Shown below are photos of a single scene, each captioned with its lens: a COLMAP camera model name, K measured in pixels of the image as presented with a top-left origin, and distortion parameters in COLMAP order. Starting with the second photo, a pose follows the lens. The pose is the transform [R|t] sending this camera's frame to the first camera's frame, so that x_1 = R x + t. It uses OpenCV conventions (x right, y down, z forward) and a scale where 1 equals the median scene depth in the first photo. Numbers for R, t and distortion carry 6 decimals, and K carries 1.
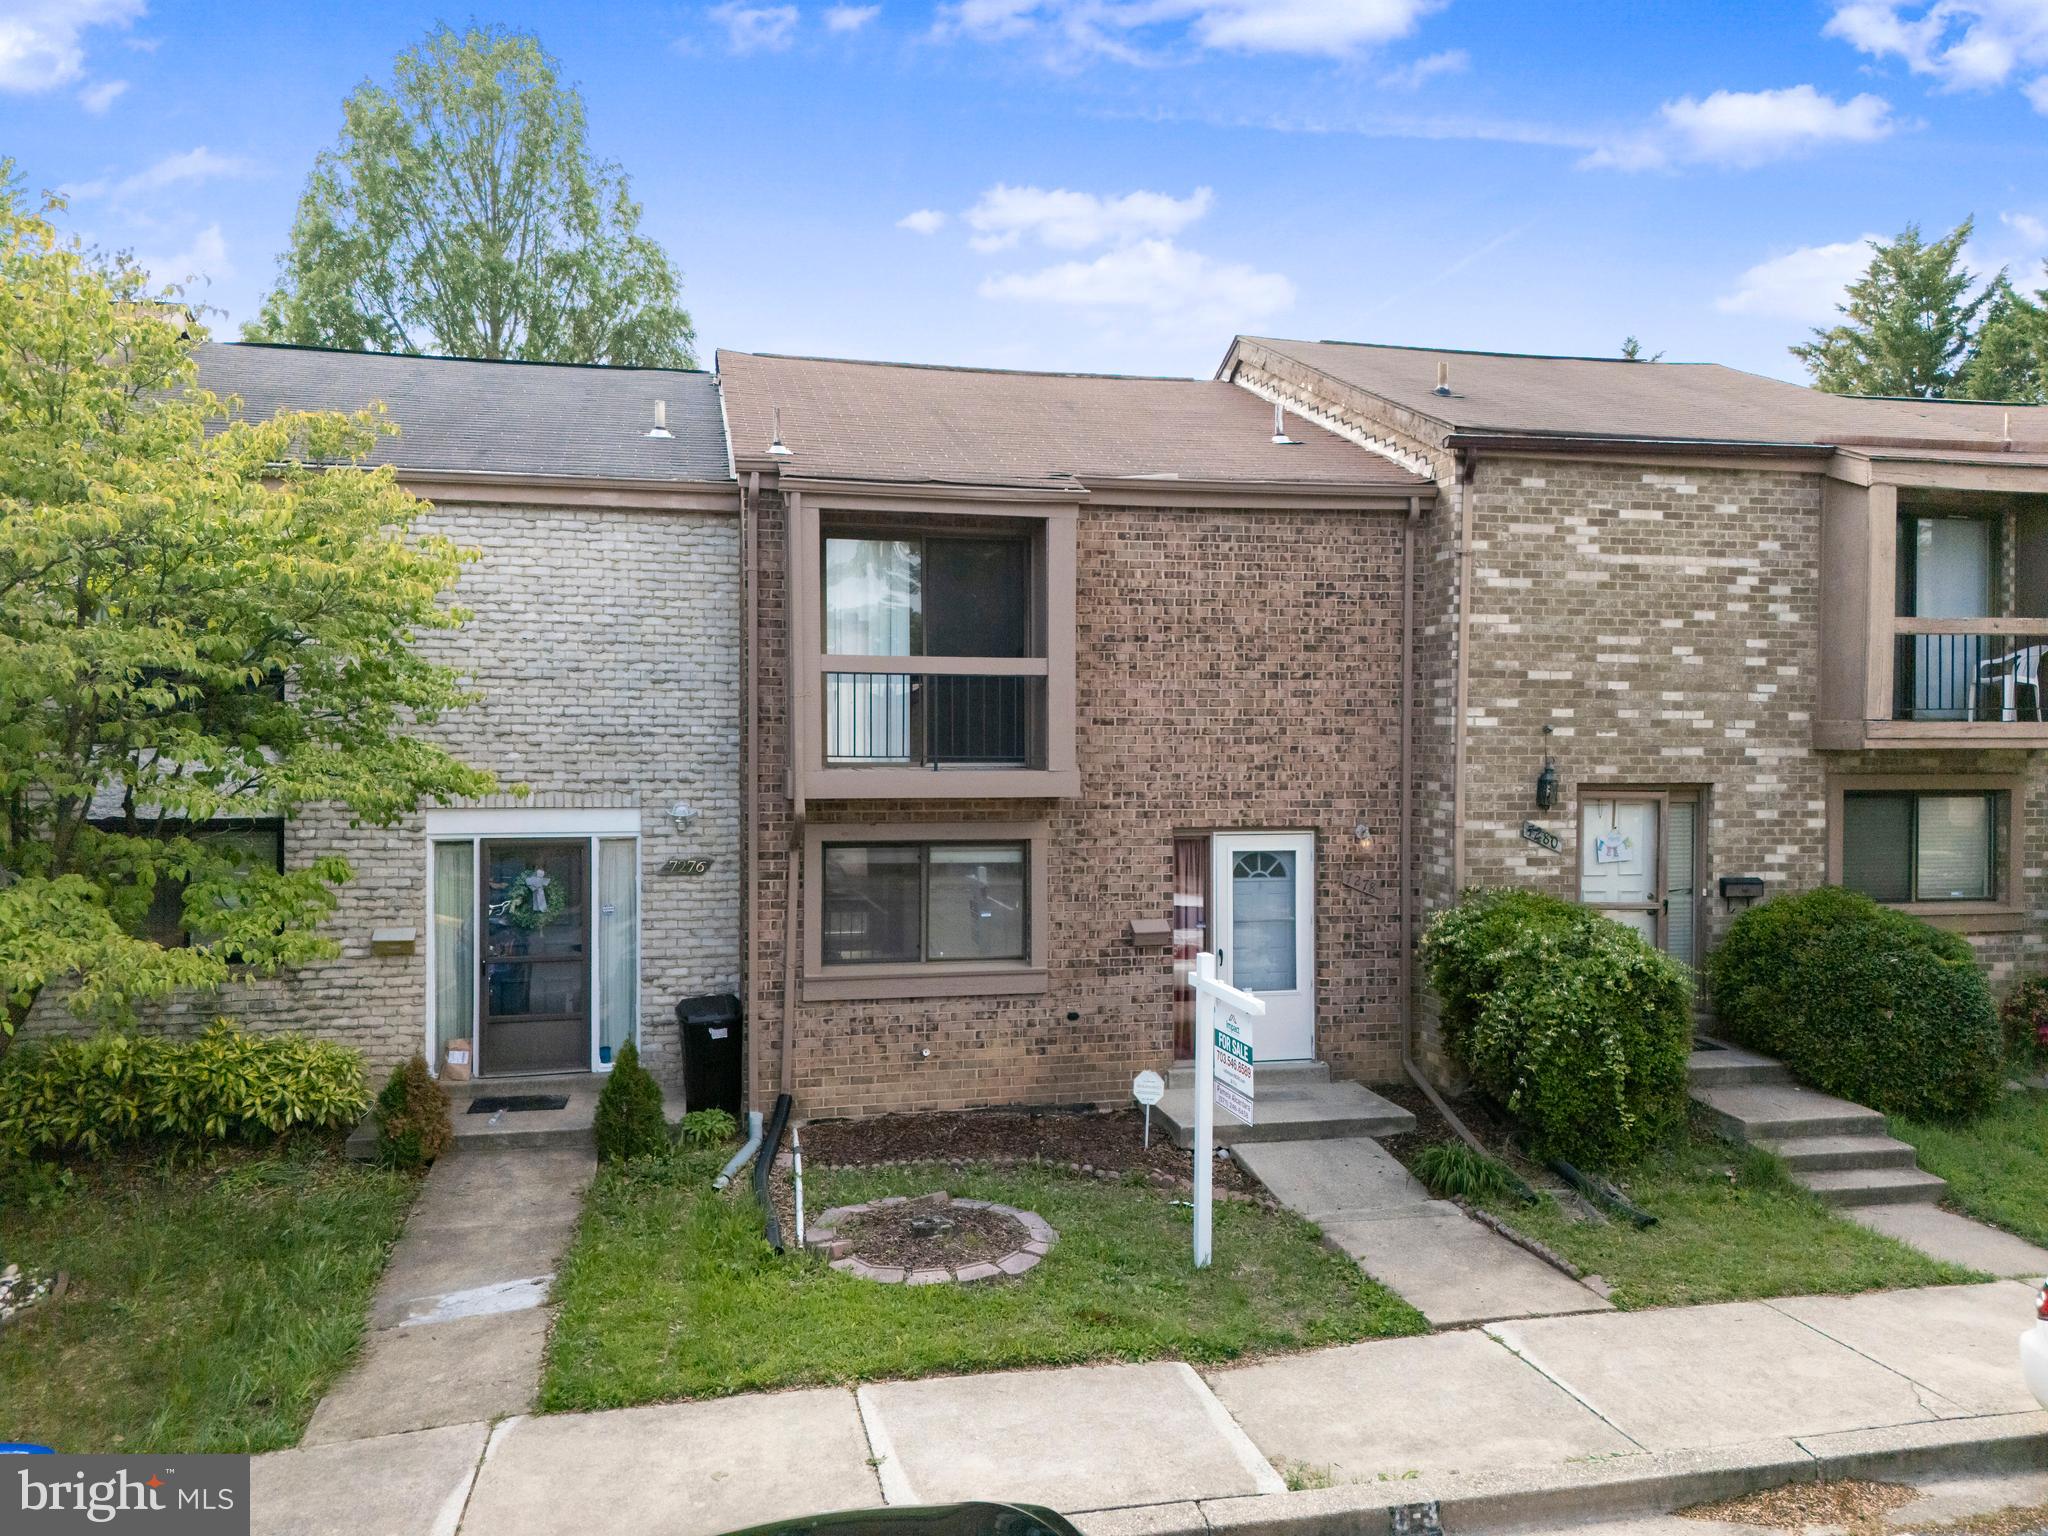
lens RADIAL K [[1526.1, 0, 1024.0], [0, 1526.1, 768.0], [0, 0, 1]] dist [0.053637, -0.029597]
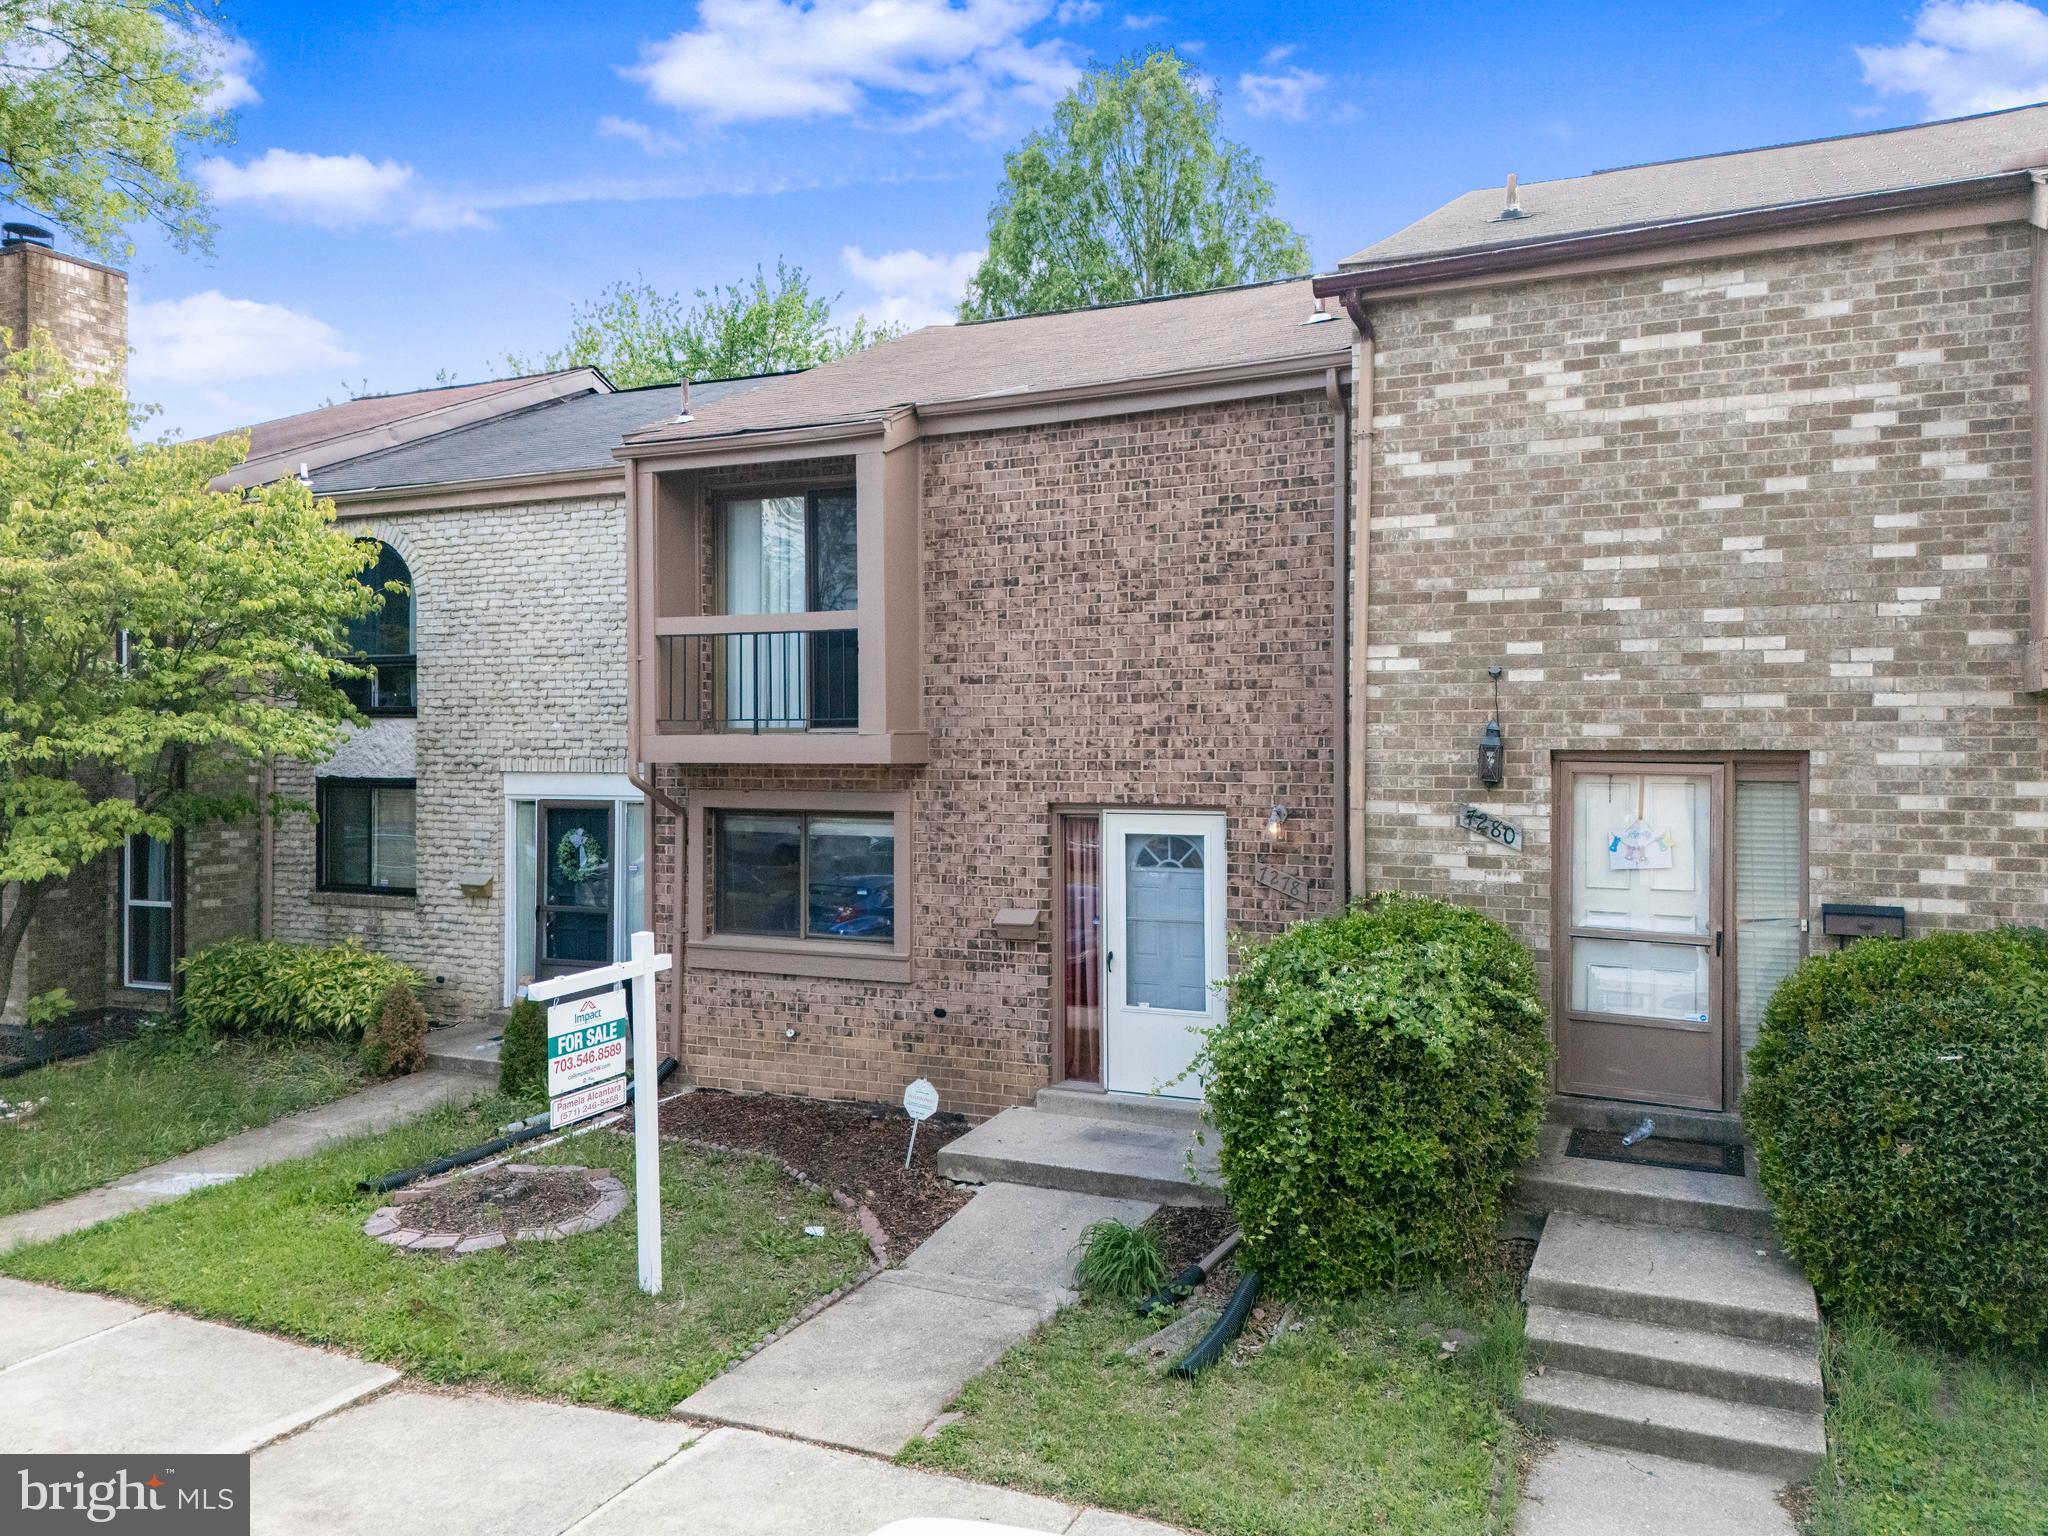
lens RADIAL K [[1531.8, 0, 1015.4], [0, 1531.8, 745.3], [0, 0, 1]] dist [0.057120, -0.037891]
pose [[0.786911, -0.003125, -0.617059, 0.605383], [-0.005598, 0.999910, -0.012203, 0.017691], [0.617041, 0.013057, 0.786822, 0.318916]]
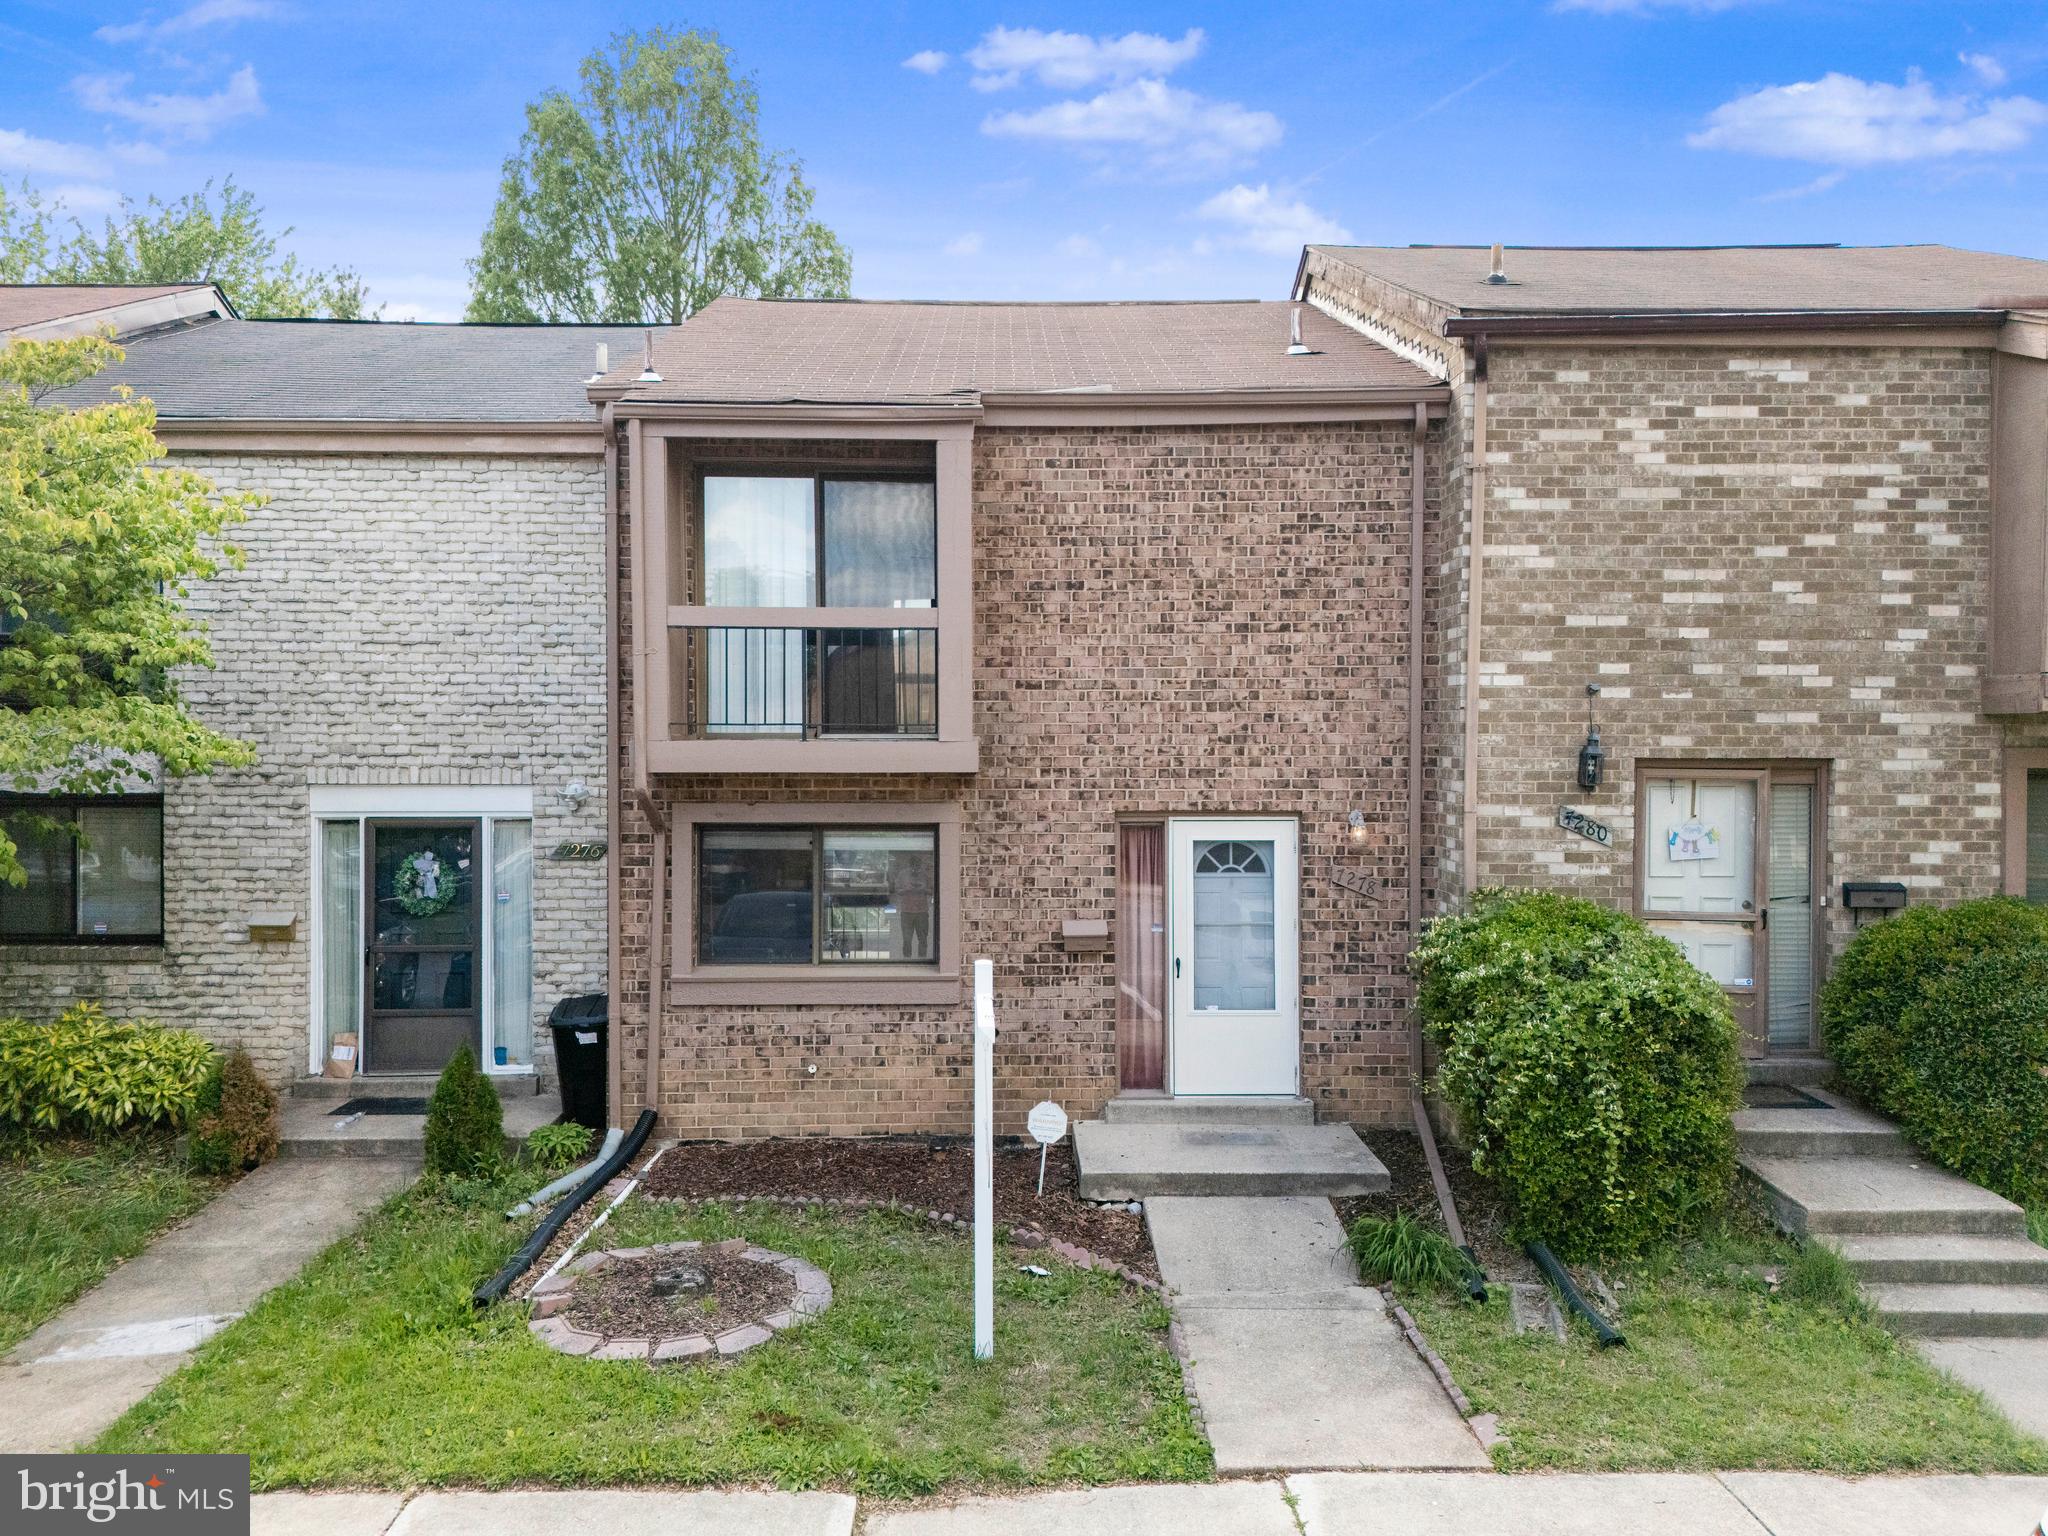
lens RADIAL K [[1526.1, 0, 1024.0], [0, 1526.1, 768.0], [0, 0, 1]] dist [0.053637, -0.029597]
pose [[0.978517, 0.000949, -0.206166, 0.220196], [-0.001400, 0.999997, -0.002041, 0.017159], [0.206163, 0.002286, 0.978515, 0.170860]]
